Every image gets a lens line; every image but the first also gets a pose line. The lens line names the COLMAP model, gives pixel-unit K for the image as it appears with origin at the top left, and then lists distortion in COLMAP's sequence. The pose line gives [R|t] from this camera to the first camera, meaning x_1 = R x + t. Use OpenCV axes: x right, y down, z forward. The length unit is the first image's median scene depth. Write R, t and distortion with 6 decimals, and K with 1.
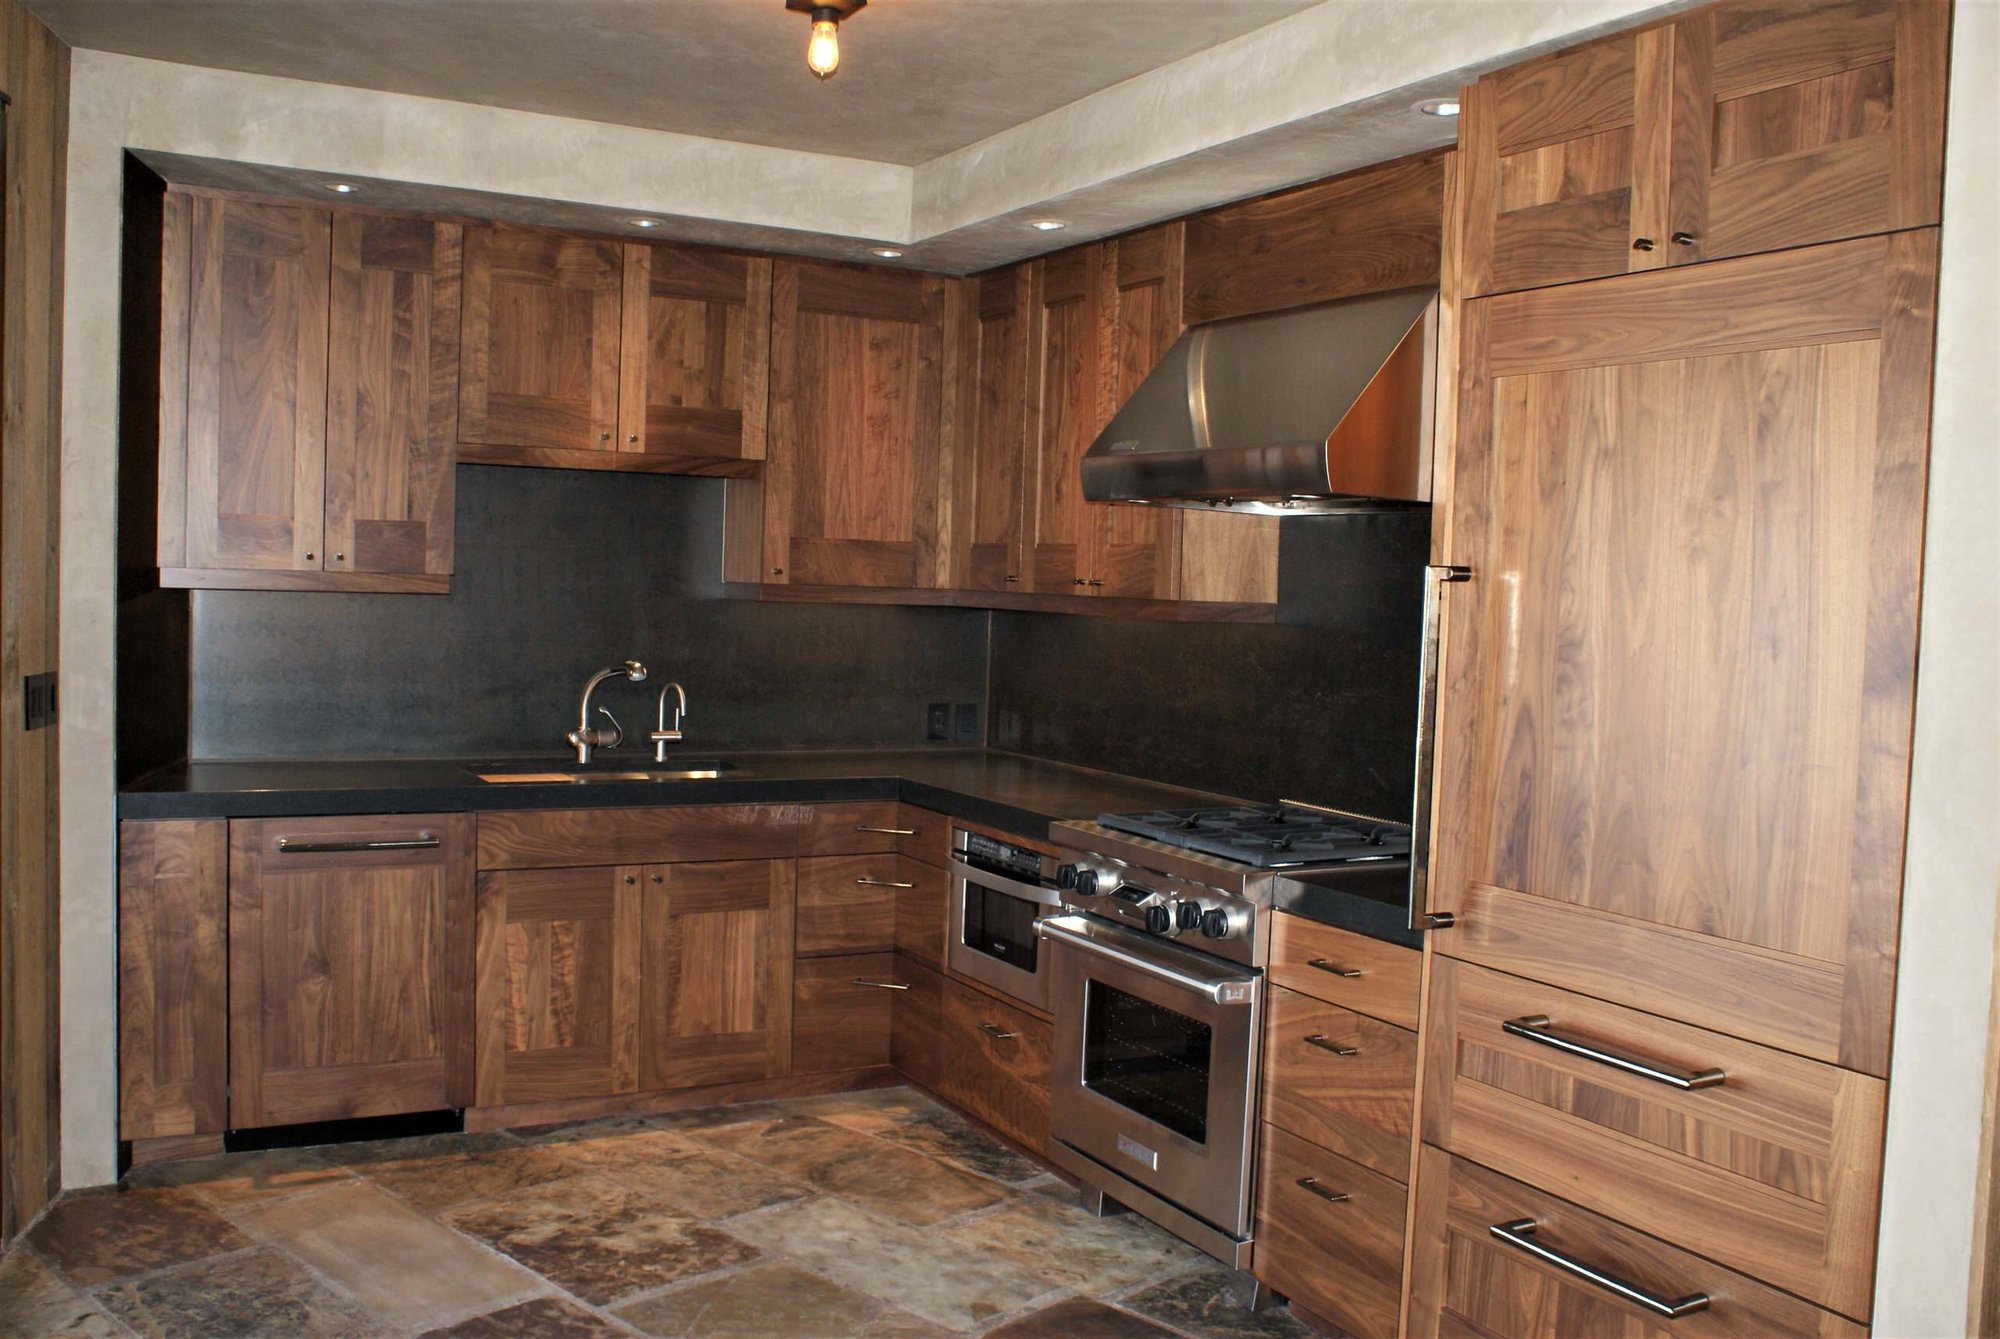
lens RADIAL K [[1710.0, 0, 1000.0], [0, 1710.0, 669.5], [0, 0, 1]] dist [-0.084539, 0.002934]
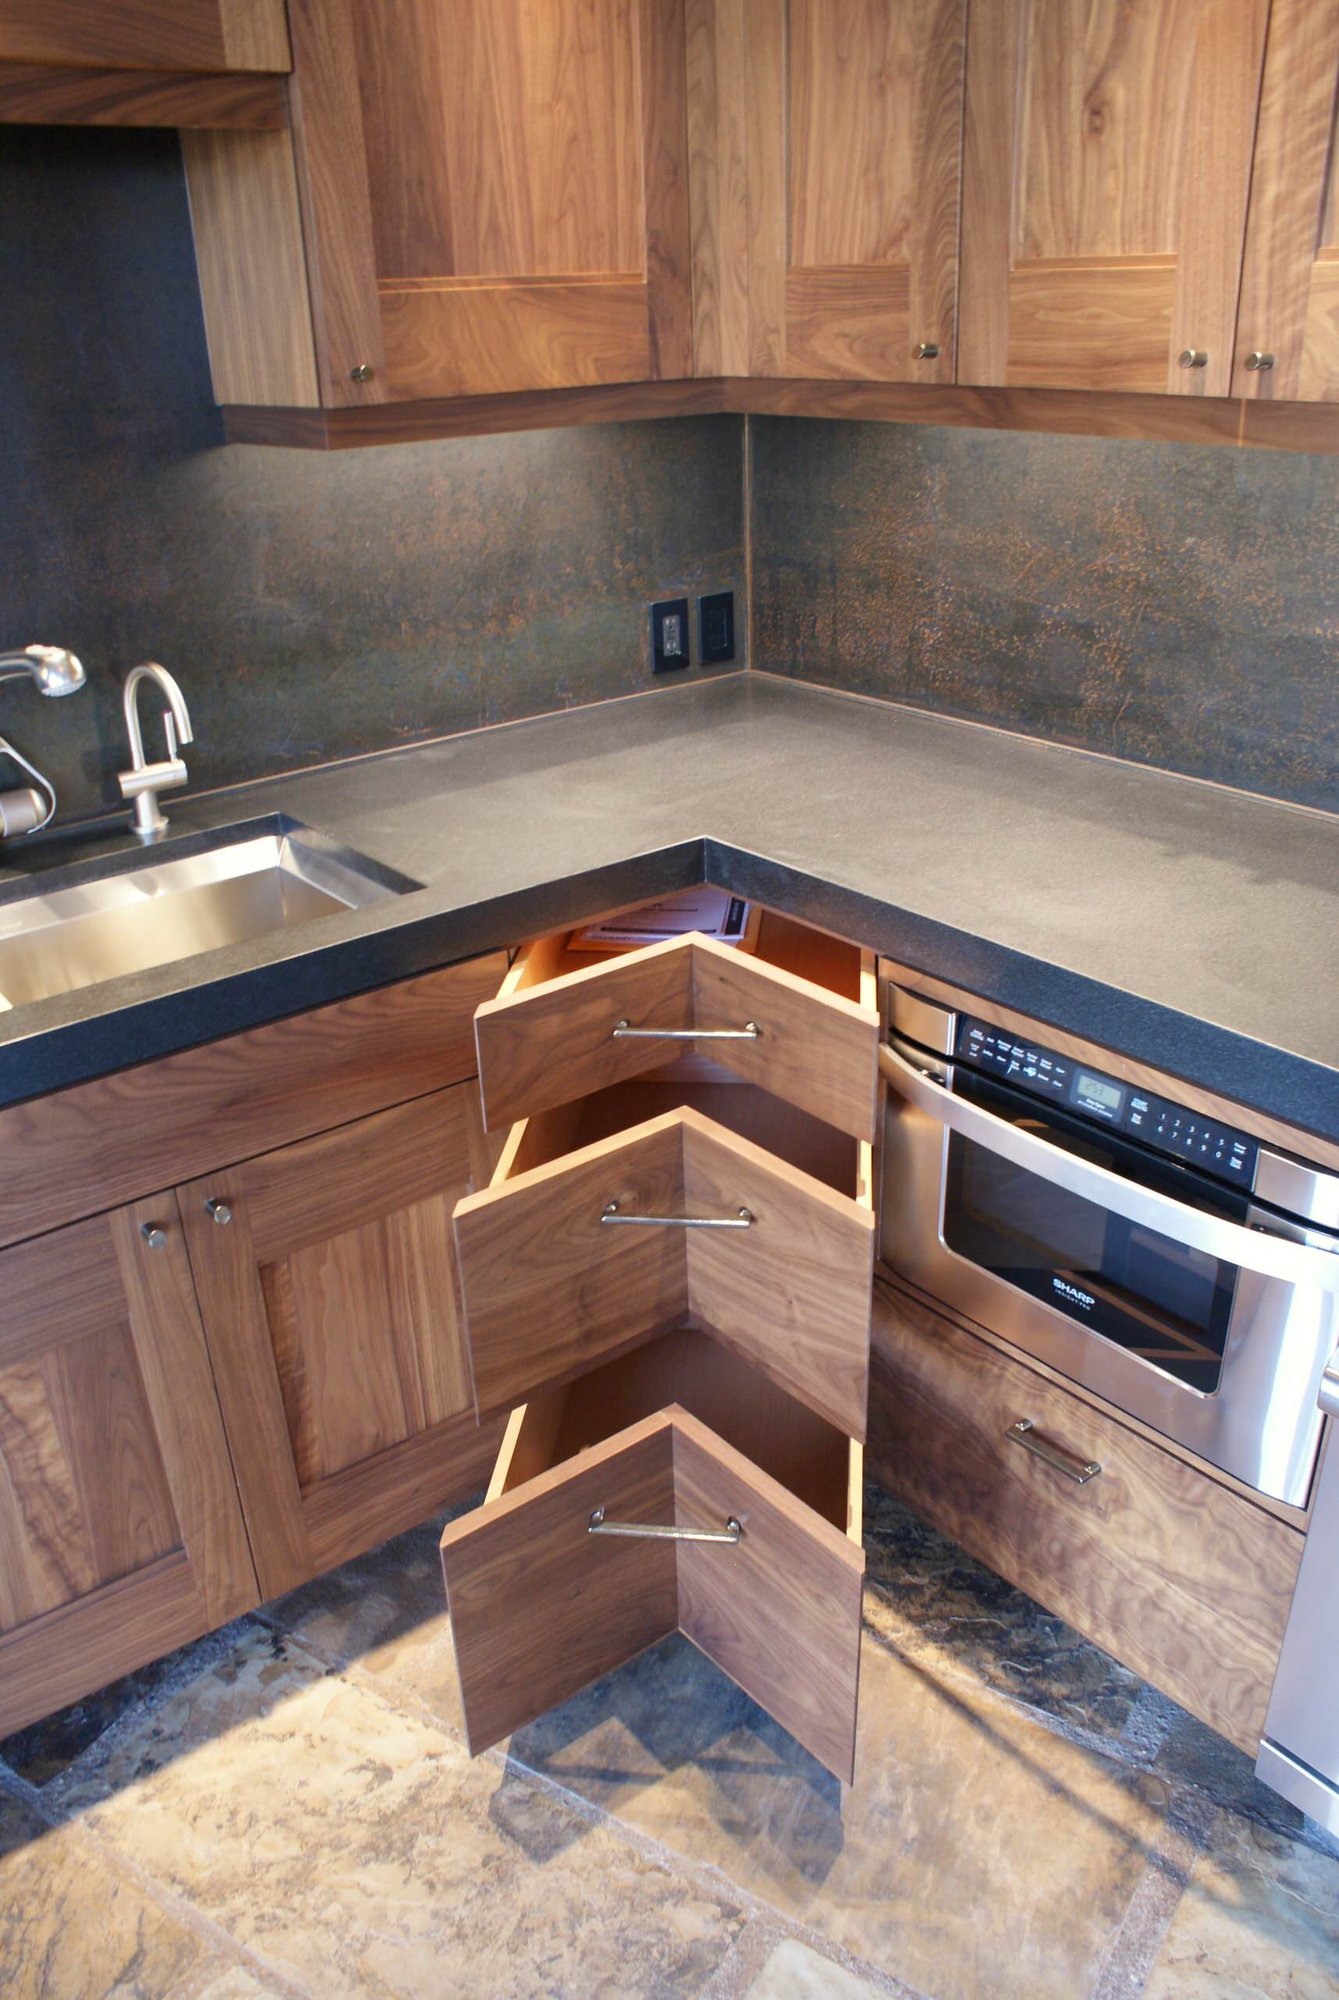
lens RADIAL K [[1555.9, 0, 669.5], [0, 1555.9, 1000.0], [0, 0, 1]] dist [-0.136811, 0.097955]
pose [[0.986017, -0.126125, 0.108916, -0.122422], [0.076501, 0.923236, 0.376542, -0.053460], [-0.148047, -0.362944, 0.919975, 0.636846]]
